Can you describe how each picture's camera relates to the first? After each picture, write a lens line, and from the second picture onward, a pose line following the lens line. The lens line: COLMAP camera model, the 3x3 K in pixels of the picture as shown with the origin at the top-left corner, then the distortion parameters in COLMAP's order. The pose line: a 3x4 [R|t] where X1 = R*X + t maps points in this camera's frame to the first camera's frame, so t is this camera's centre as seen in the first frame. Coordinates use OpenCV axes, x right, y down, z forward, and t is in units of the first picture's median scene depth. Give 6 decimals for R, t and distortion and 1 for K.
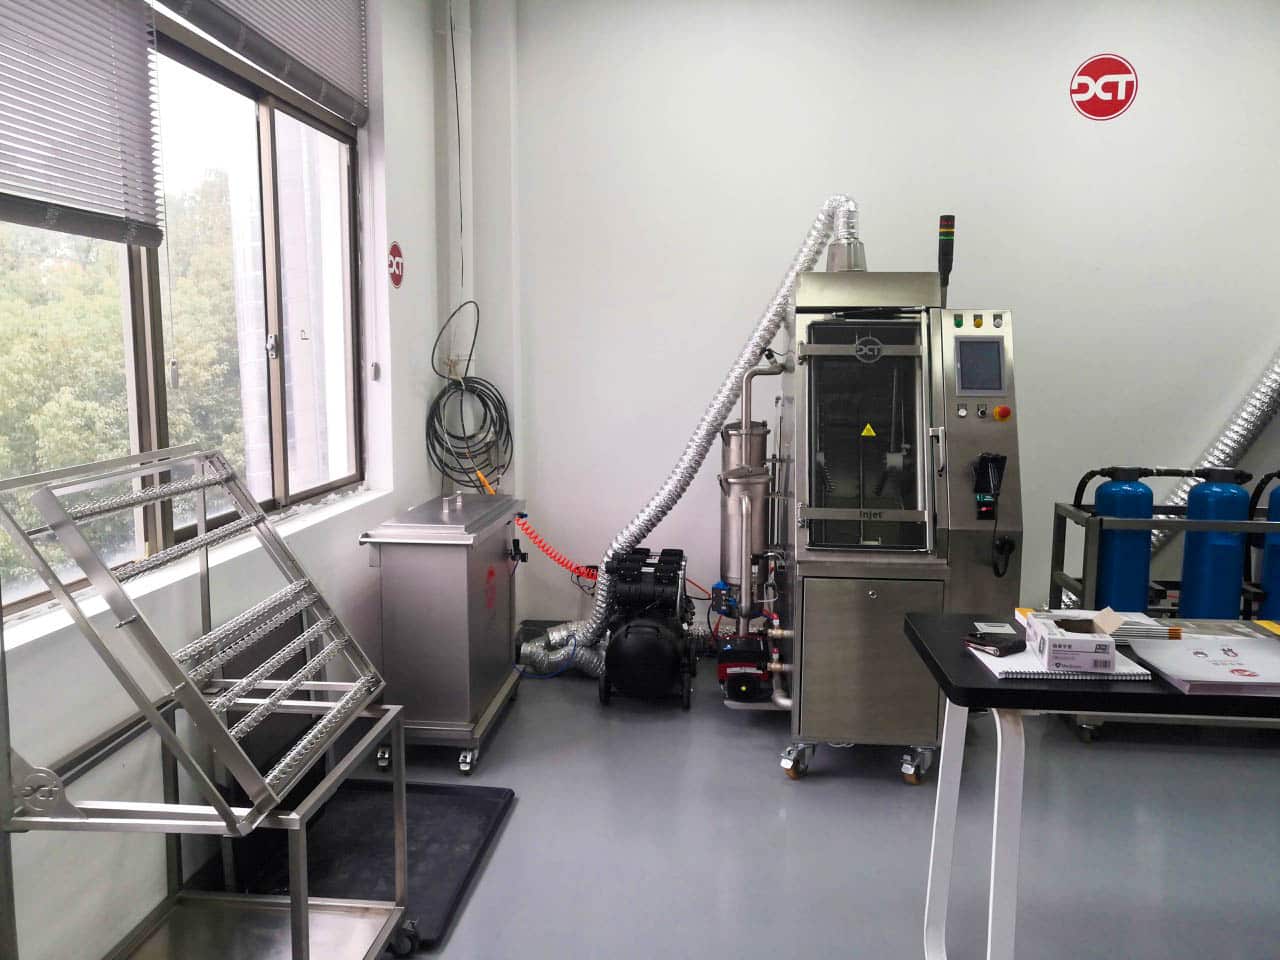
lens RADIAL K [[993.0, 0, 638.8], [0, 993.0, 472.1], [0, 0, 1]] dist [-0.000063, 0.045859]
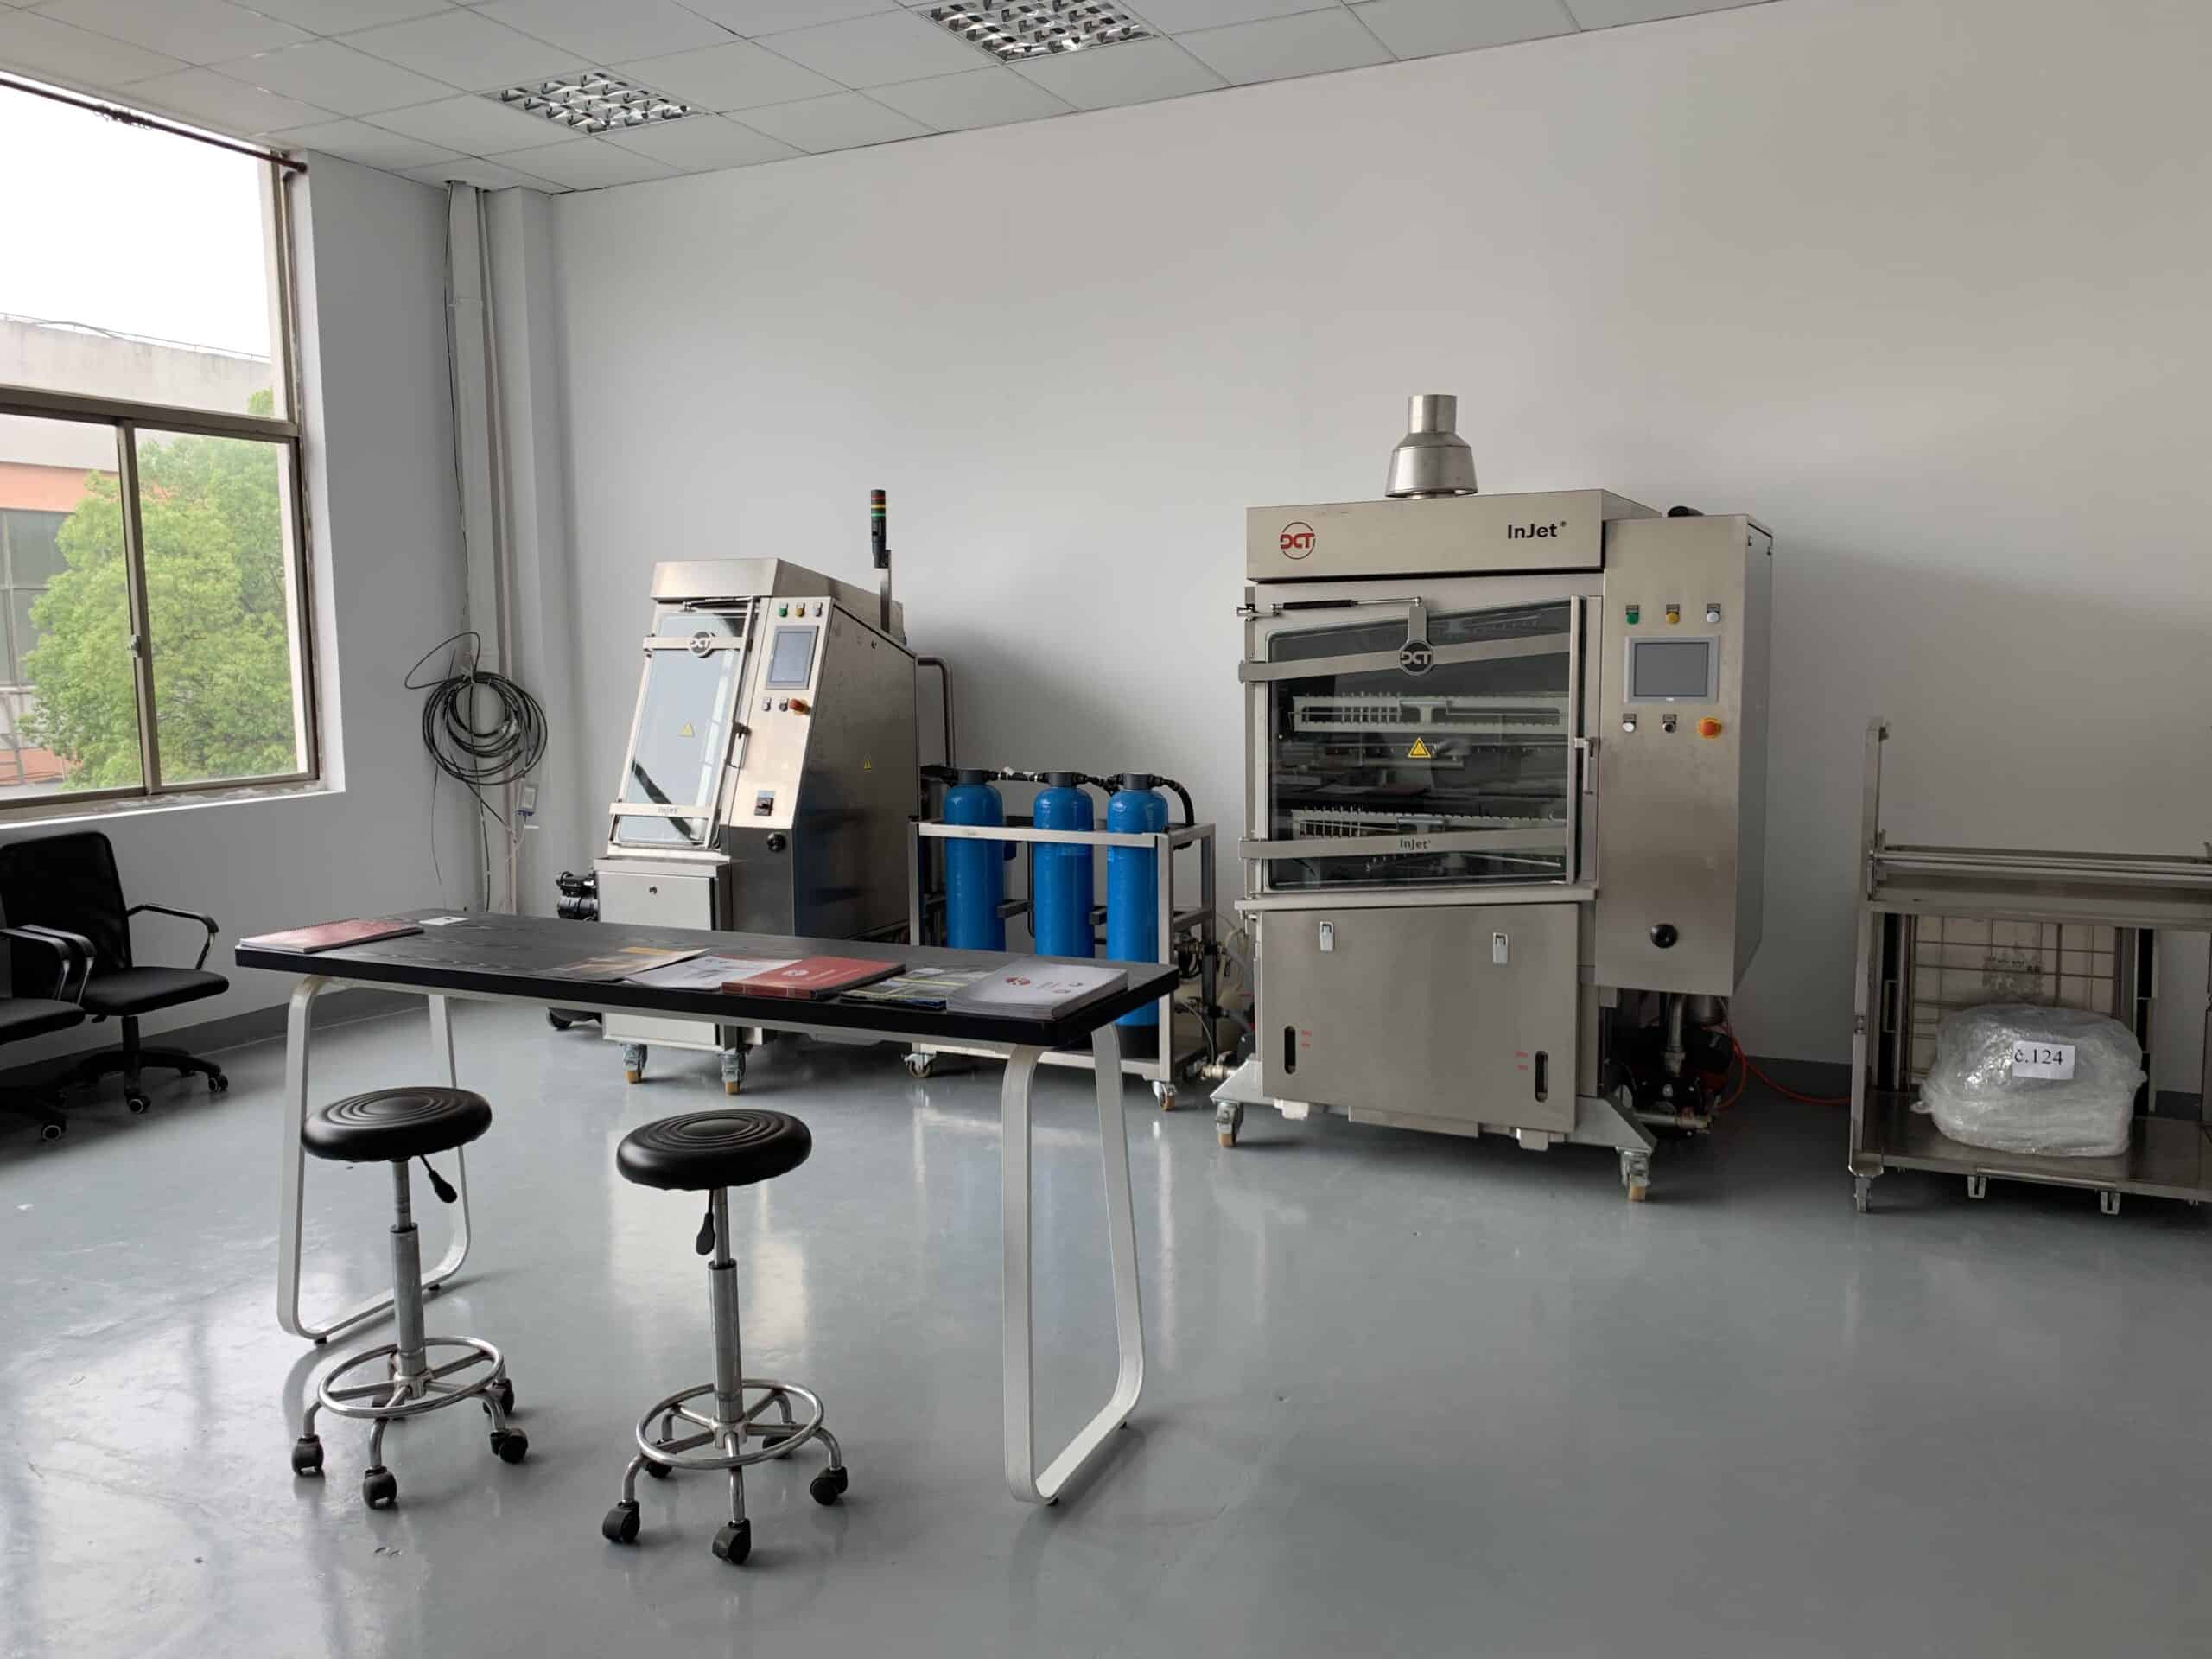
lens RADIAL K [[1662.7, 0, 982.2], [0, 1662.7, 811.6], [0, 0, 1]] dist [0.157541, -0.000629]
pose [[0.901061, 0.029145, -0.432711, 1.131463], [-0.037536, 0.999236, -0.010860, 0.046598], [0.432064, 0.026028, 0.901467, -0.330049]]
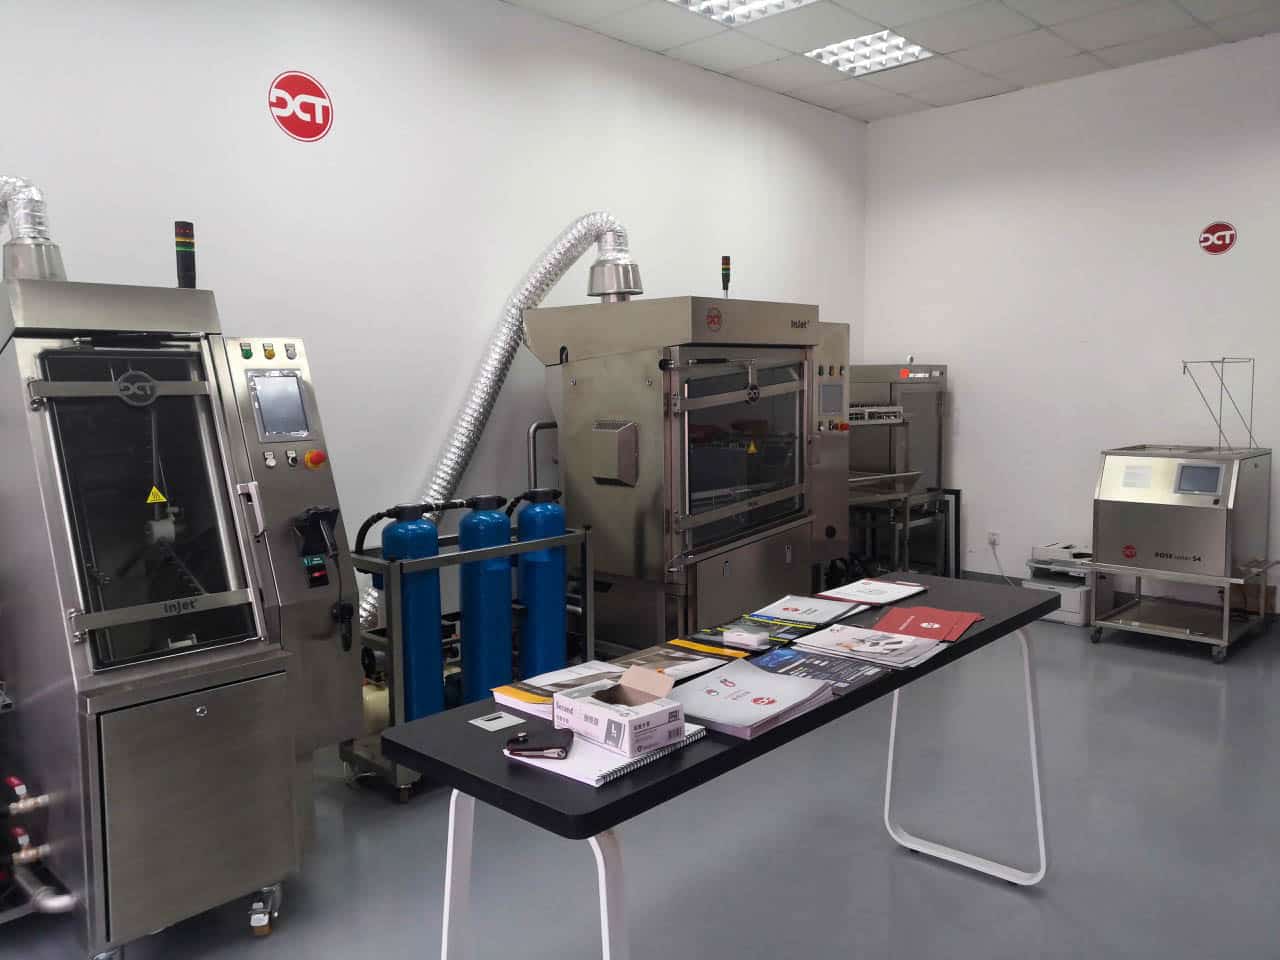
lens RADIAL K [[993.0, 0, 638.8], [0, 993.0, 472.1], [0, 0, 1]] dist [-0.000063, 0.045859]
pose [[0.621624, -0.085847, 0.778597, -0.117893], [0.112469, 0.993459, 0.019744, -0.031469], [-0.775200, 0.075295, 0.627213, 0.232227]]
